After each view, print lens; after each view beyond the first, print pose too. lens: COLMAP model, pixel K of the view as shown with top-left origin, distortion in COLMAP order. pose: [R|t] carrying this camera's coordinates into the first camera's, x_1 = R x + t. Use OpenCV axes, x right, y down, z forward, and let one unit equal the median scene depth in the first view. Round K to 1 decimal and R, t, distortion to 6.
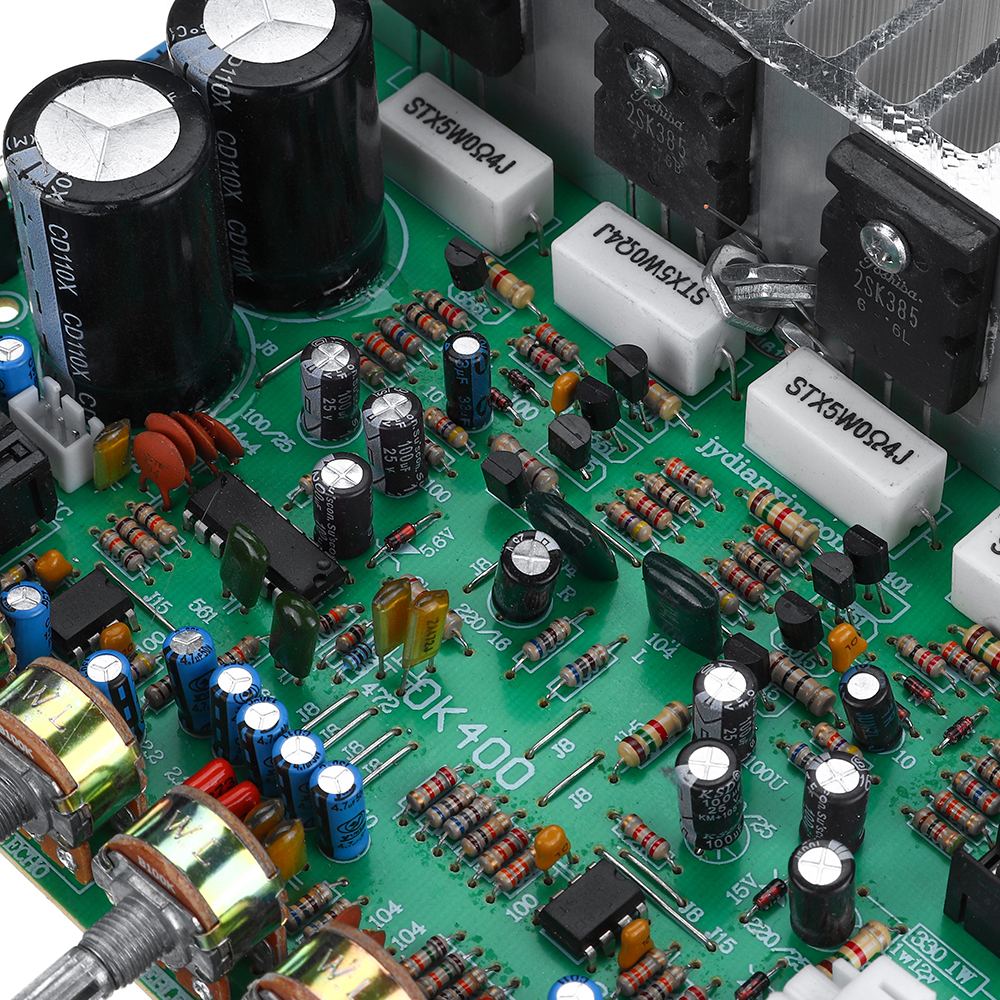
lens RADIAL K [[3565.2, 0, 474.8], [0, 3565.2, 475.7], [0, 0, 1]] dist [0.013945, 0.000000]
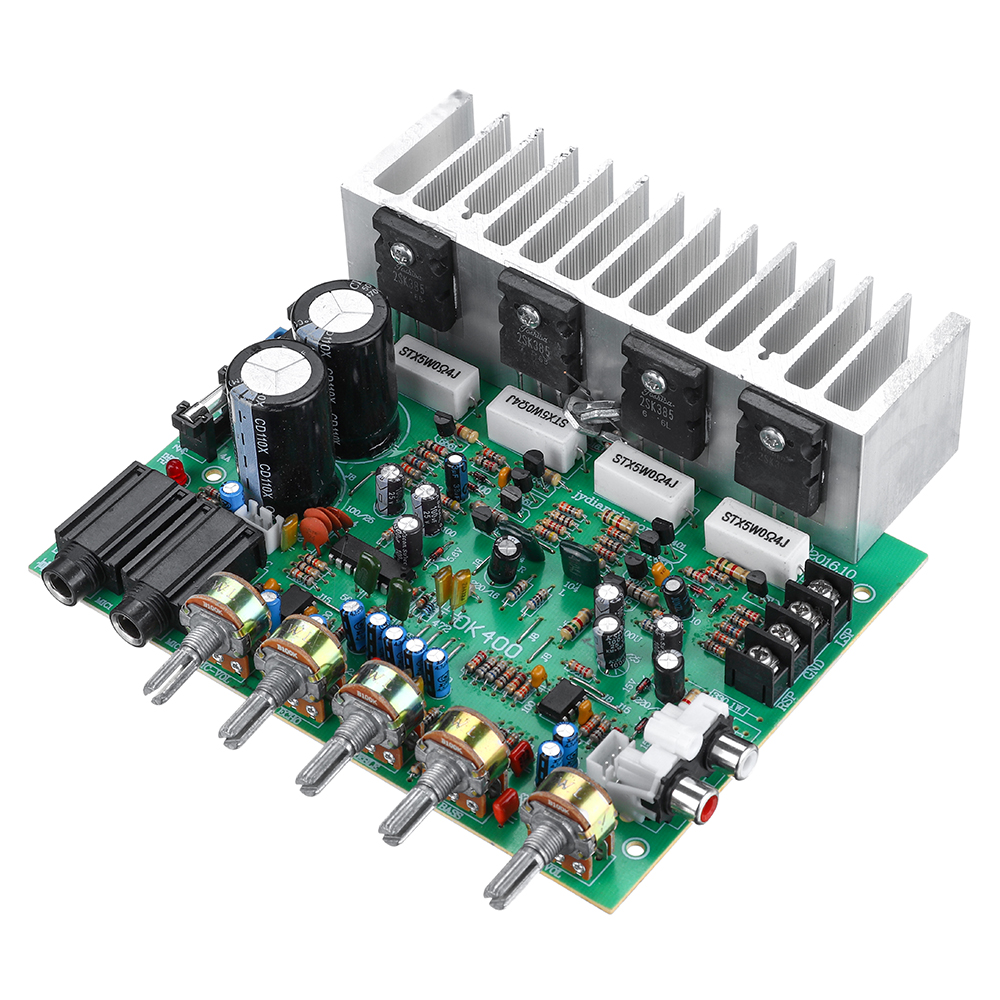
lens RADIAL K [[3237.9, 0, 498.5], [0, 3237.9, 504.4], [0, 0, 1]] dist [0.027459, 0.000000]
pose [[0.987078, -0.118245, 0.108147, -0.186379], [0.127711, 0.988143, -0.085226, 0.154512], [-0.096787, 0.097936, 0.990475, -0.858518]]
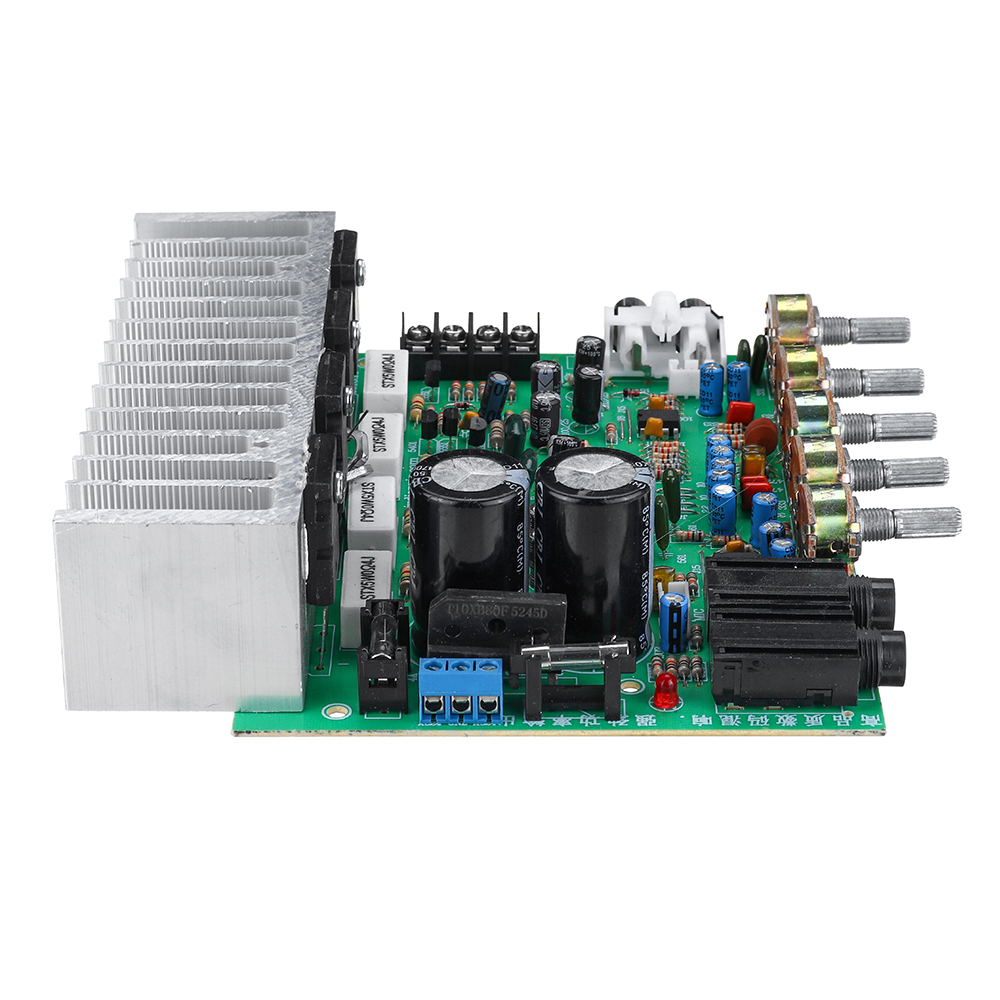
lens RADIAL K [[3237.9, 0, 497.8], [0, 3237.9, 498.6], [0, 0, 1]] dist [0.027459, 0.000000]
pose [[-0.720936, -0.298830, 0.625261, -1.063220], [0.550984, 0.300064, 0.778703, -1.353471], [-0.420318, 0.905904, -0.051676, 1.106087]]
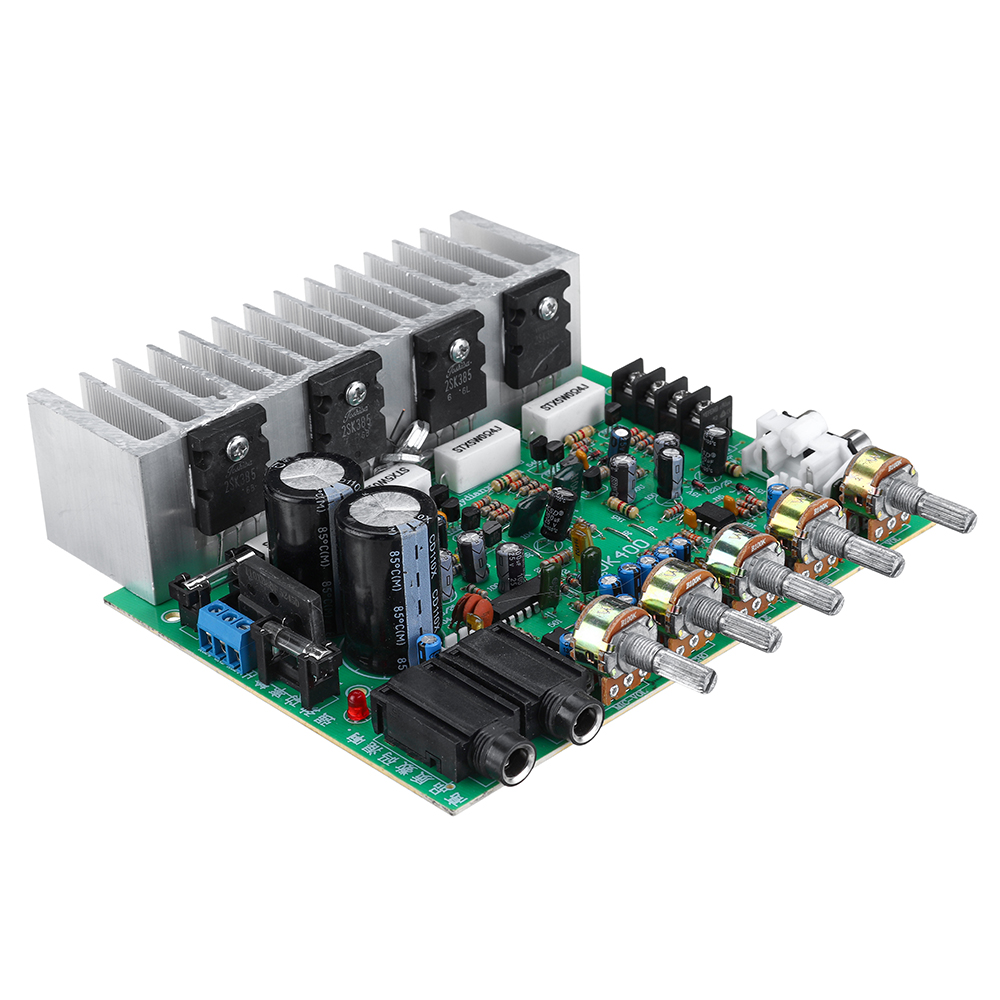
lens RADIAL K [[2502.2, 0, 507.2], [0, 2502.2, 501.8], [0, 0, 1]] dist [-0.112319, 0.000000]
pose [[-0.013213, -0.484797, 0.874527, -1.348036], [0.796384, 0.523769, 0.302387, -0.474487], [-0.604646, 0.700455, 0.379164, 0.406613]]
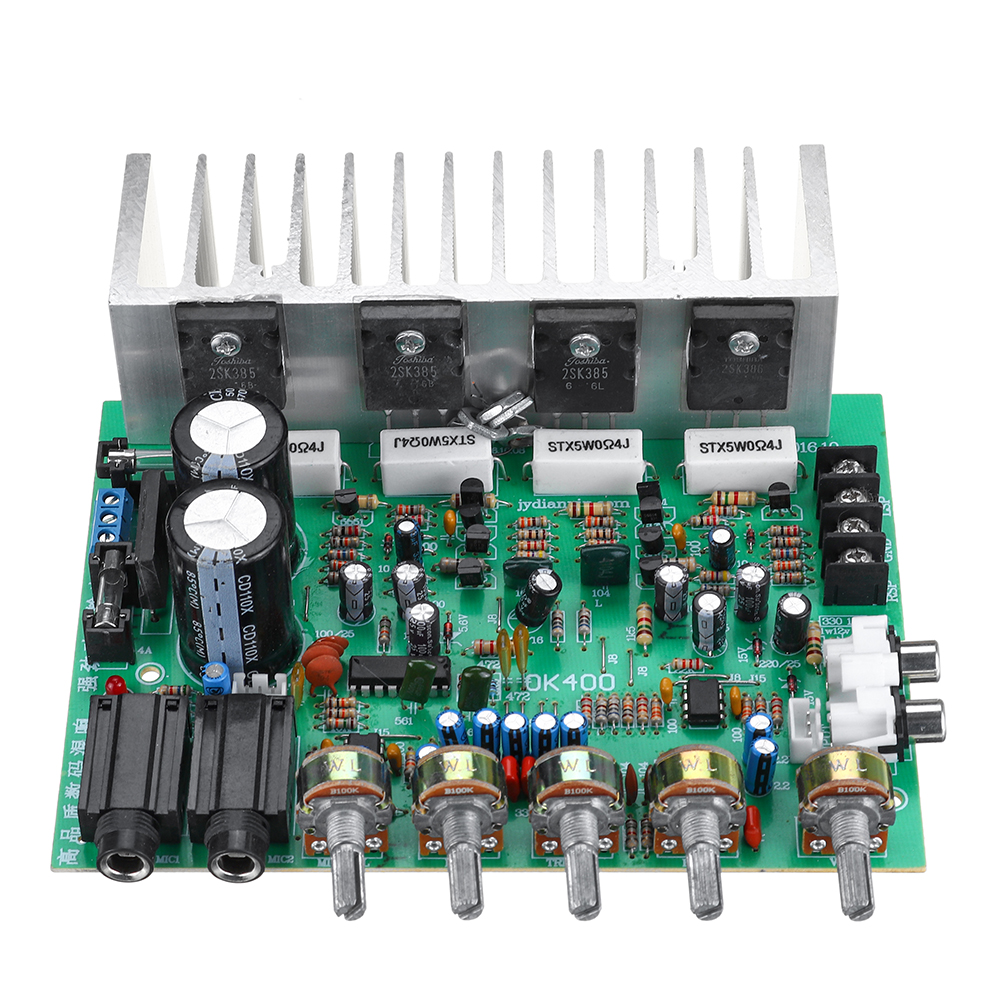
lens RADIAL K [[3565.2, 0, 496.5], [0, 3565.2, 499.8], [0, 0, 1]] dist [0.013945, 0.000000]
pose [[0.693911, -0.522761, 0.495185, -0.866963], [0.559168, 0.824494, 0.086837, -0.181227], [-0.453672, 0.216635, 0.864437, -0.574264]]
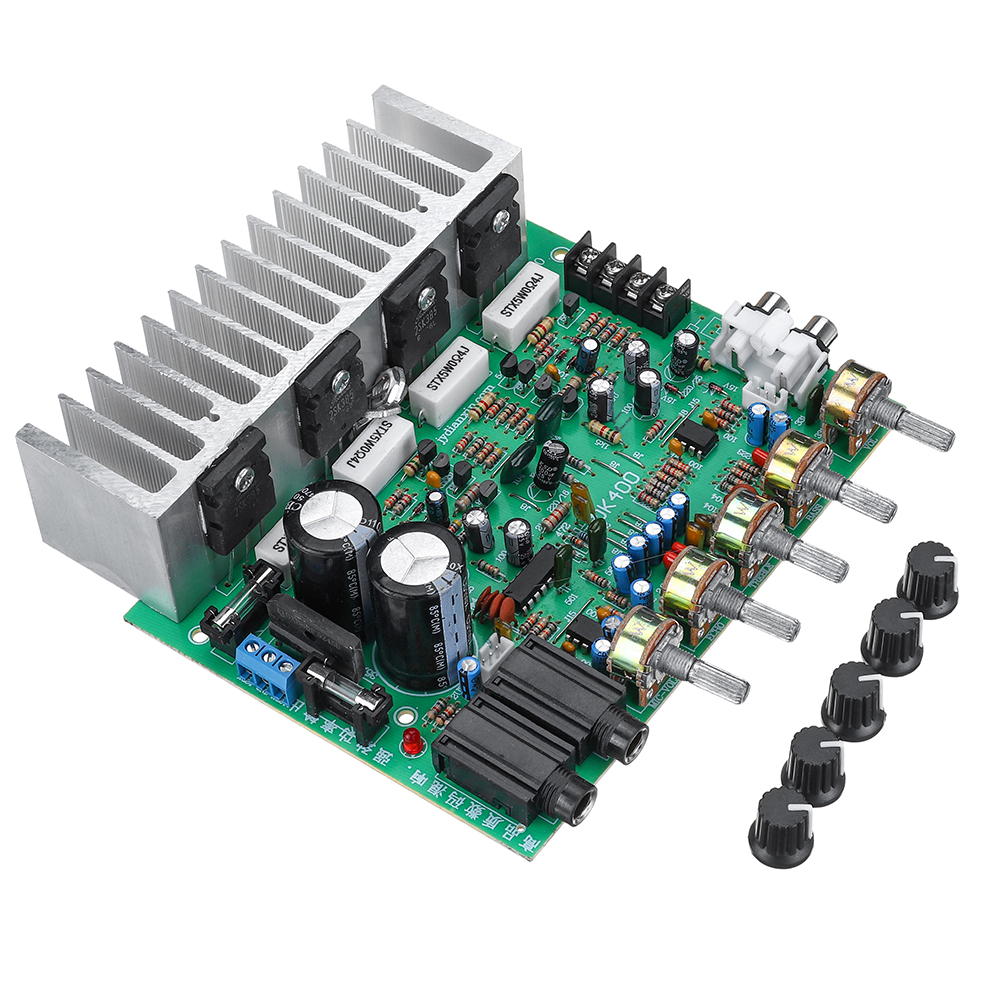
lens RADIAL K [[2856.1, 0, 495.1], [0, 2856.1, 497.5], [0, 0, 1]] dist [-0.141653, 0.000000]
pose [[-0.177294, -0.742564, 0.645884, -1.168271], [0.796004, 0.277736, 0.537810, -0.972121], [-0.578744, 0.609477, 0.541843, 0.033544]]
